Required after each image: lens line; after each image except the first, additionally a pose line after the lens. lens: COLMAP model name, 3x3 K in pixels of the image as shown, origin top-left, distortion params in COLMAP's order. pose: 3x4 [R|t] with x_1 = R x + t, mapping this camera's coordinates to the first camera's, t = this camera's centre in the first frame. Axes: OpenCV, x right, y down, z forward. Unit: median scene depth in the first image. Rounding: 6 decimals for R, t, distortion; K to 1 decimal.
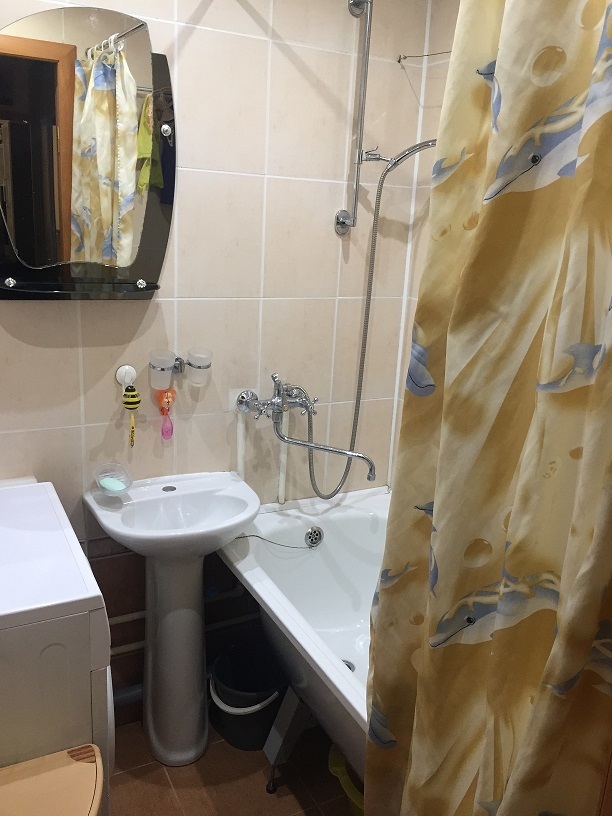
lens RADIAL K [[695.3, 0, 306.0], [0, 695.3, 408.0], [0, 0, 1]] dist [0.003522, 0.000567]
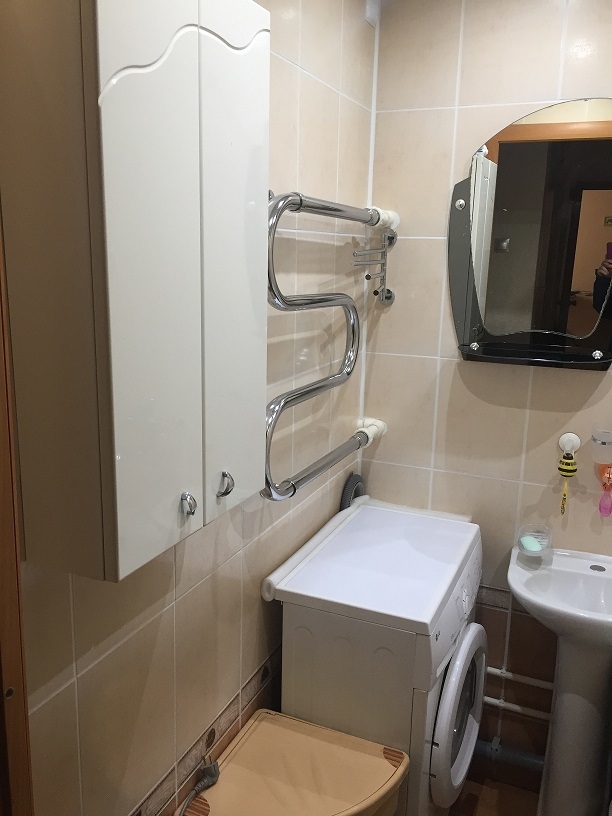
lens RADIAL K [[695.3, 0, 306.0], [0, 695.3, 408.0], [0, 0, 1]] dist [0.003522, 0.000567]
pose [[0.611431, 0.130786, -0.780415, 0.290134], [-0.198511, 0.980060, 0.008716, -0.029571], [0.765993, 0.149592, 0.625202, 0.069256]]
